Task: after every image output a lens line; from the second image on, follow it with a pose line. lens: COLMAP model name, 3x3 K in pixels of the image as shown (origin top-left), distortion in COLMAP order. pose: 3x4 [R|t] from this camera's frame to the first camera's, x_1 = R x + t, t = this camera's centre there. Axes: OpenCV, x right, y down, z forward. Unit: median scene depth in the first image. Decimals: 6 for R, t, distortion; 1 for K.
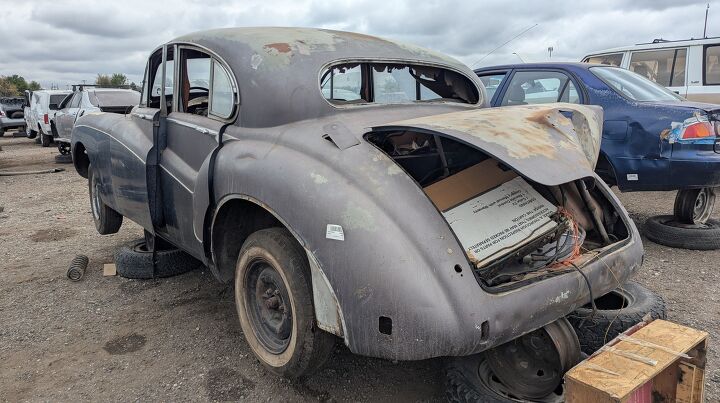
lens RADIAL K [[521.2, 0, 359.1], [0, 521.2, 203.4], [0, 0, 1]] dist [0.062498, -0.060938]
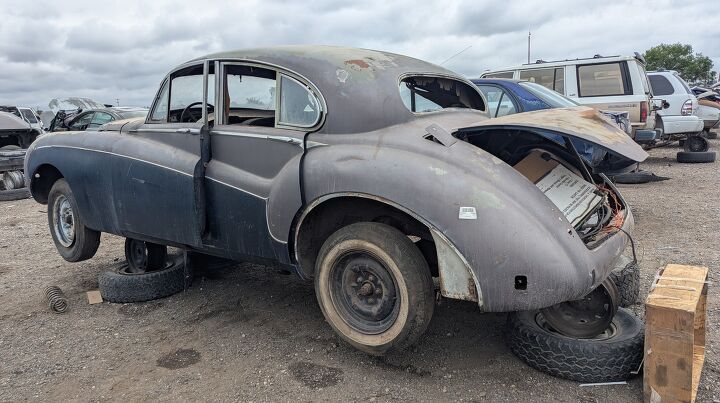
lens RADIAL K [[521.2, 0, 368.8], [0, 521.2, 196.2], [0, 0, 1]] dist [0.062498, -0.060938]
pose [[0.959804, -0.064434, 0.273175, -0.447779], [0.077113, 0.996375, -0.035921, 0.031983], [-0.269870, 0.055542, 0.961293, -0.082633]]
